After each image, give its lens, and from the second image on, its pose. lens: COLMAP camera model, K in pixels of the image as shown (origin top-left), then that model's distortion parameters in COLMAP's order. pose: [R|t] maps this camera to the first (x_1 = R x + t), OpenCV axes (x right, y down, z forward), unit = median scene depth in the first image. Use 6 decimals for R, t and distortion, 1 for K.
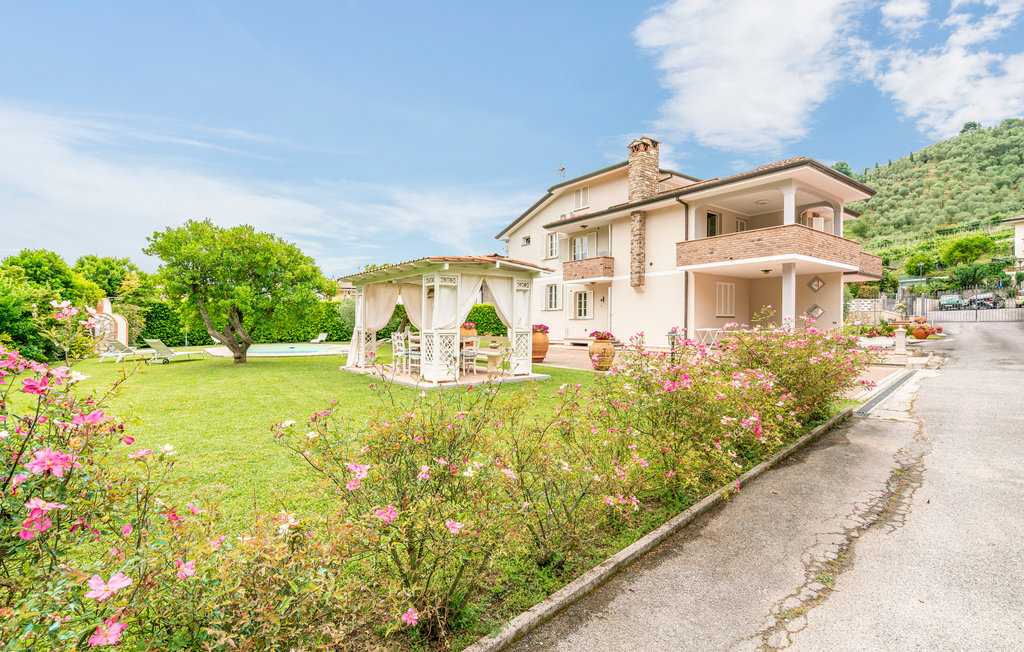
lens RADIAL K [[467.3, 0, 507.3], [0, 467.3, 333.8], [0, 0, 1]] dist [0.000214, 0.000254]
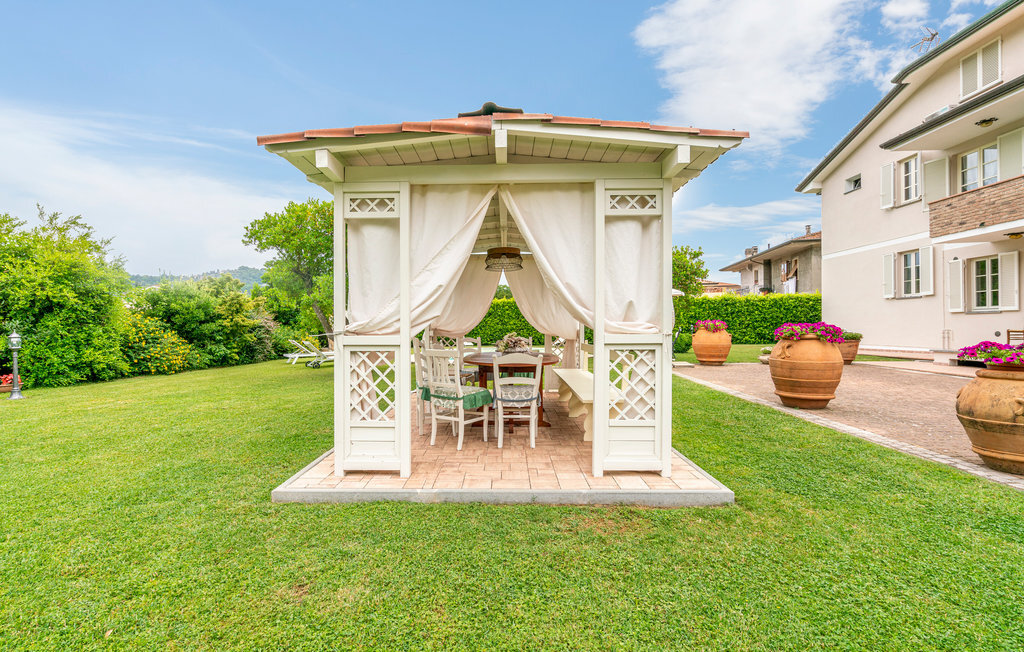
lens RADIAL K [[460.1, 0, 499.7], [0, 460.1, 321.9], [0, 0, 1]] dist [0.000332, 0.000465]
pose [[0.772600, -0.007980, -0.634842, 0.074952], [-0.009066, 0.999680, -0.023600, -0.004886], [0.634828, 0.023989, 0.772281, 0.310474]]
